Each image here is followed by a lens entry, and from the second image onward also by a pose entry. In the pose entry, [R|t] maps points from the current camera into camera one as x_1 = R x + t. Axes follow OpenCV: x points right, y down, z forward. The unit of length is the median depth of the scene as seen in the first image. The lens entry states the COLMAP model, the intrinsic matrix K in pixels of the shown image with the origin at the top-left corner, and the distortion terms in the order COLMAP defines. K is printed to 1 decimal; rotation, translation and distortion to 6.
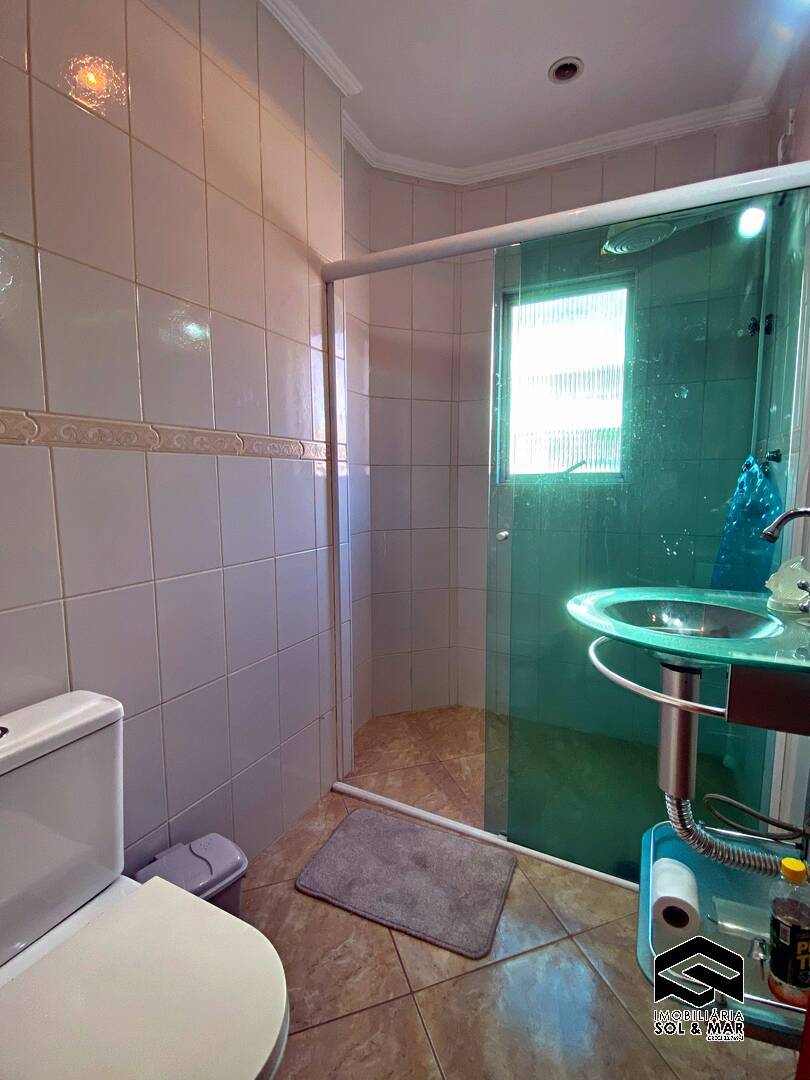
lens RADIAL K [[519.3, 0, 405.0], [0, 519.3, 538.5], [0, 0, 1]] dist [-0.004049, -0.010919]
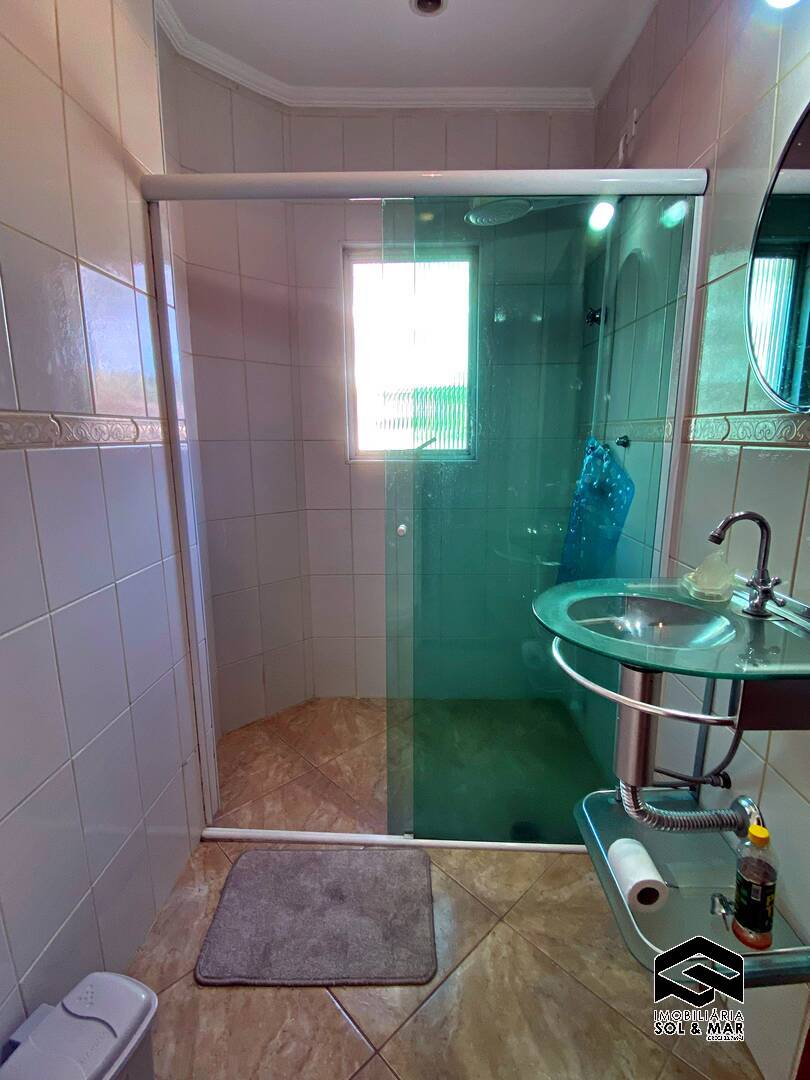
lens RADIAL K [[519.3, 0, 414.2], [0, 519.3, 537.8], [0, 0, 1]] dist [-0.004049, -0.010919]
pose [[0.903271, -0.081812, 0.421199, -0.175116], [0.046336, 0.994512, 0.093802, -0.076134], [-0.426562, -0.065212, 0.902104, 0.161882]]
